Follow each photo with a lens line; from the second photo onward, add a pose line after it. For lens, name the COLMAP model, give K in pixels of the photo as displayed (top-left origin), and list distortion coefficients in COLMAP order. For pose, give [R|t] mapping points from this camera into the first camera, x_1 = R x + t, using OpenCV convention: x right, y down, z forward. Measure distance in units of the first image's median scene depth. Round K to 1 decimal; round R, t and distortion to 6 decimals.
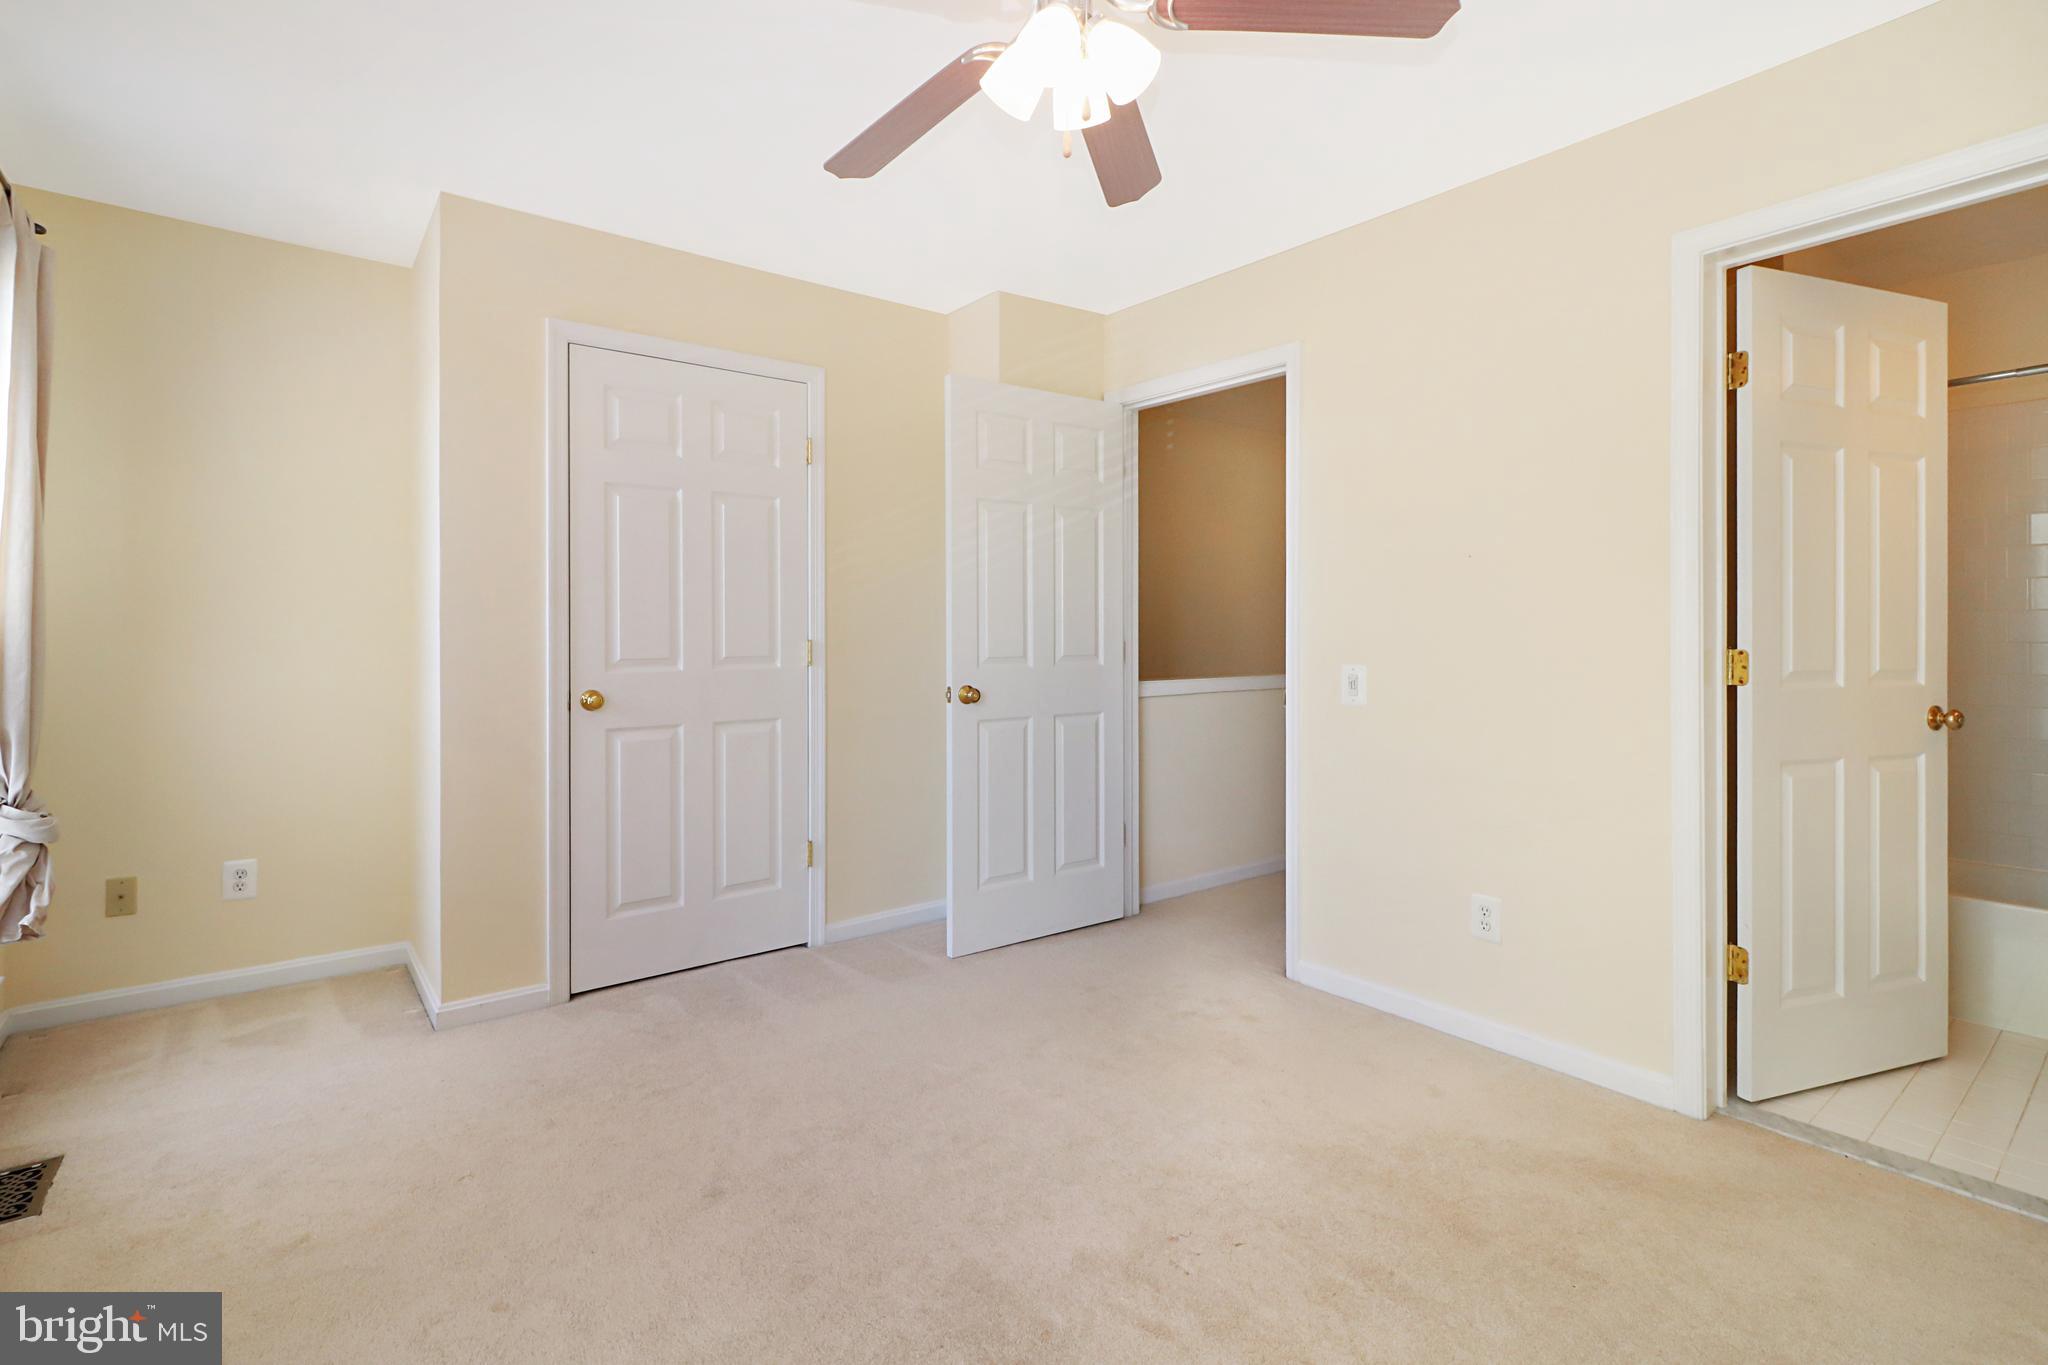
lens RADIAL K [[951.1, 0, 1025.9], [0, 951.1, 637.2], [0, 0, 1]] dist [-0.000141, -0.000587]
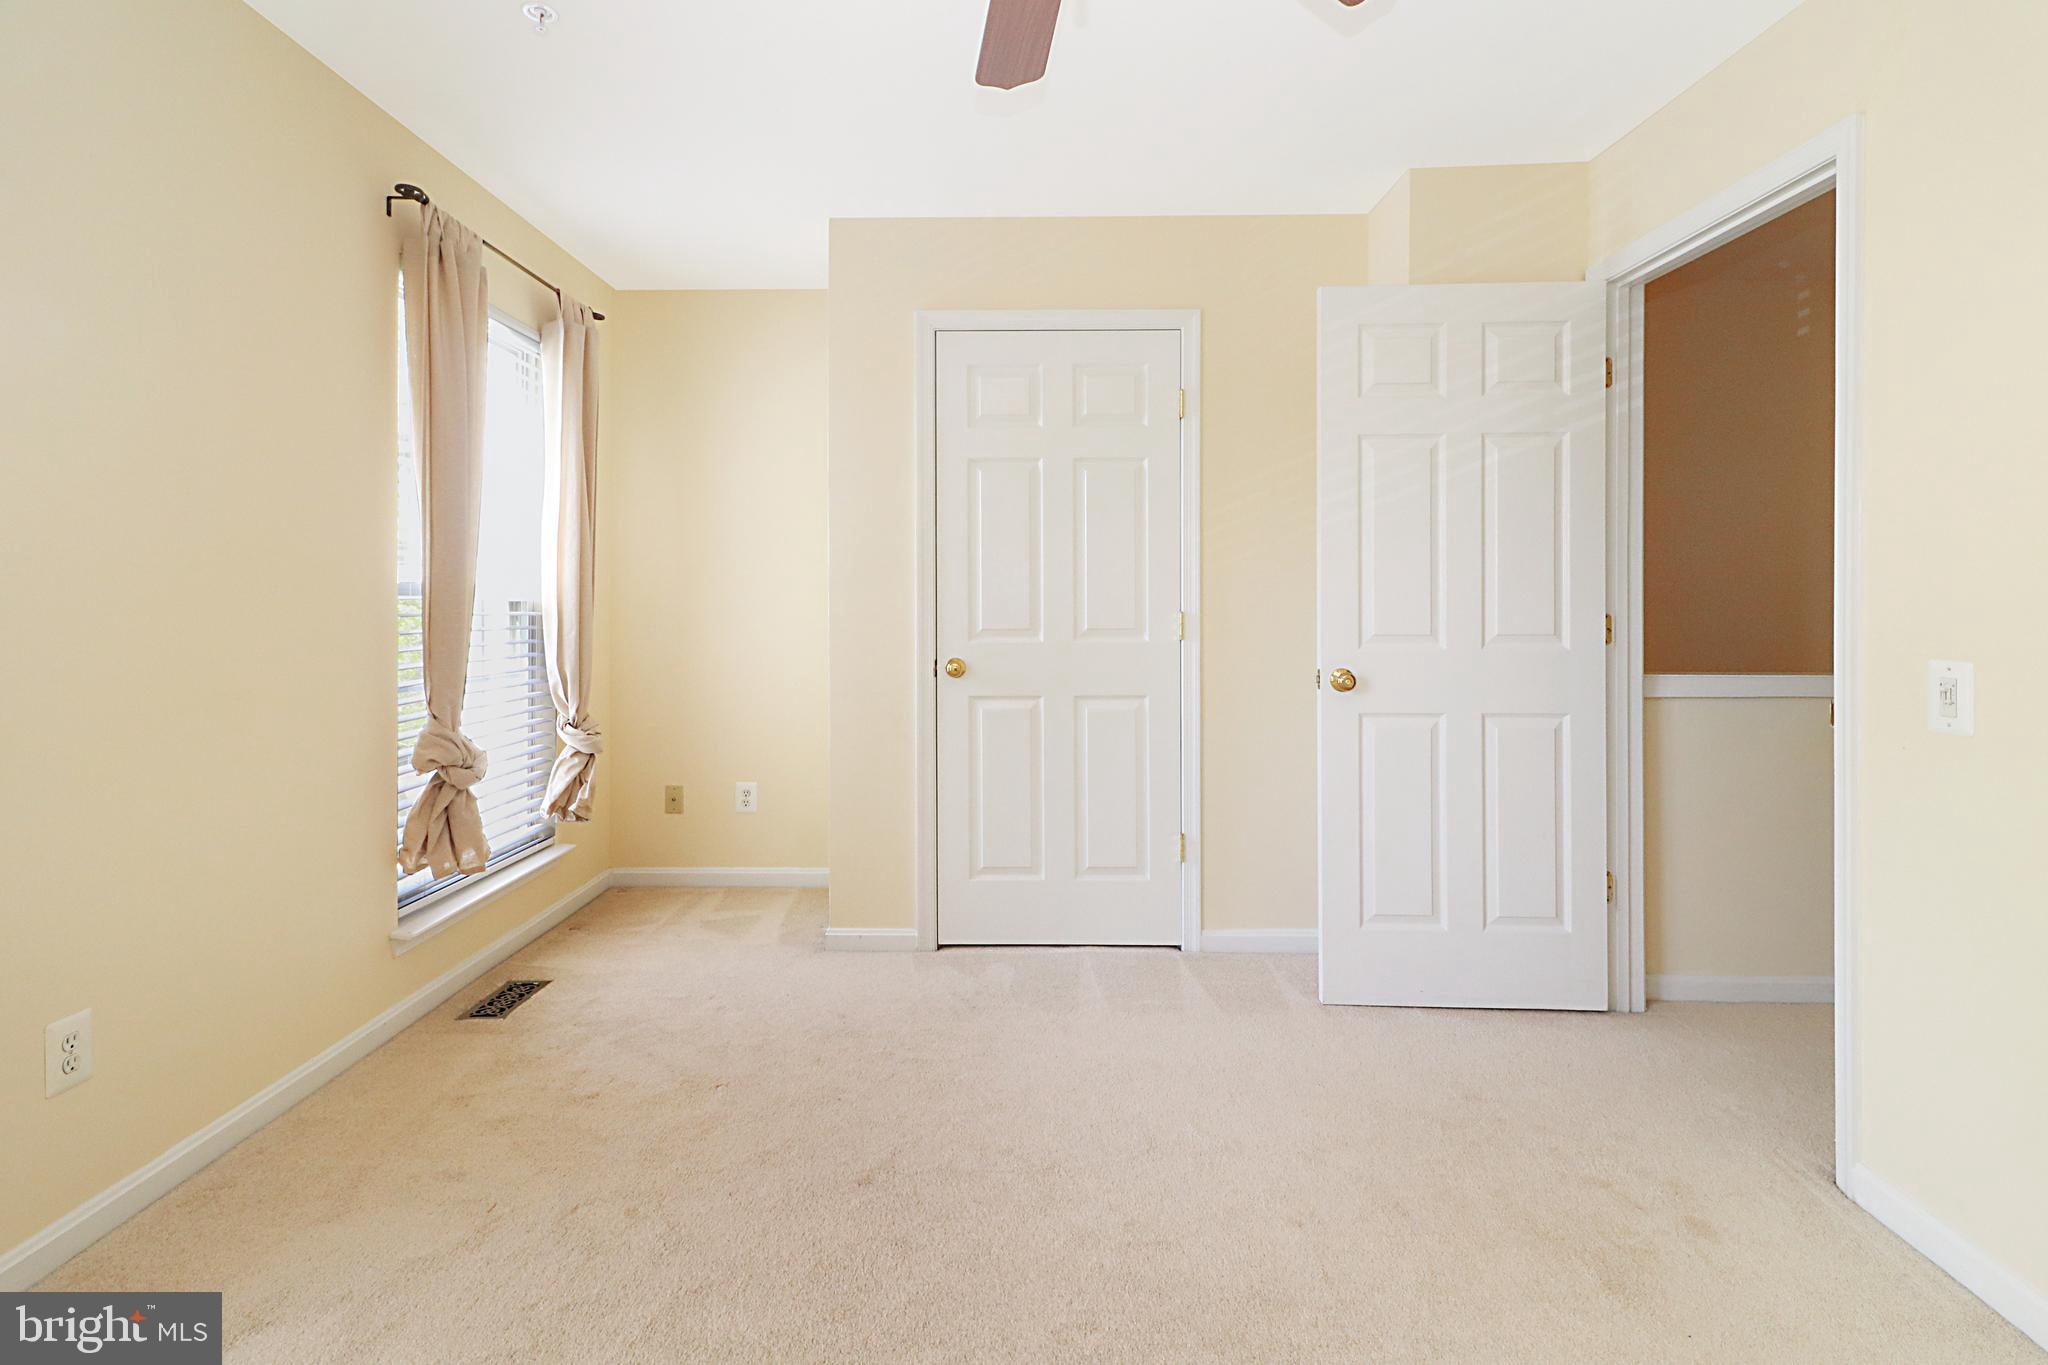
lens RADIAL K [[972.3, 0, 1023.8], [0, 972.3, 603.4], [0, 0, 1]] dist [0.013461, -0.000286]
pose [[0.781245, -0.000017, -0.624225, 0.249770], [-0.004624, 0.999972, -0.005815, 0.000969], [0.624208, 0.007429, 0.781223, 0.190610]]
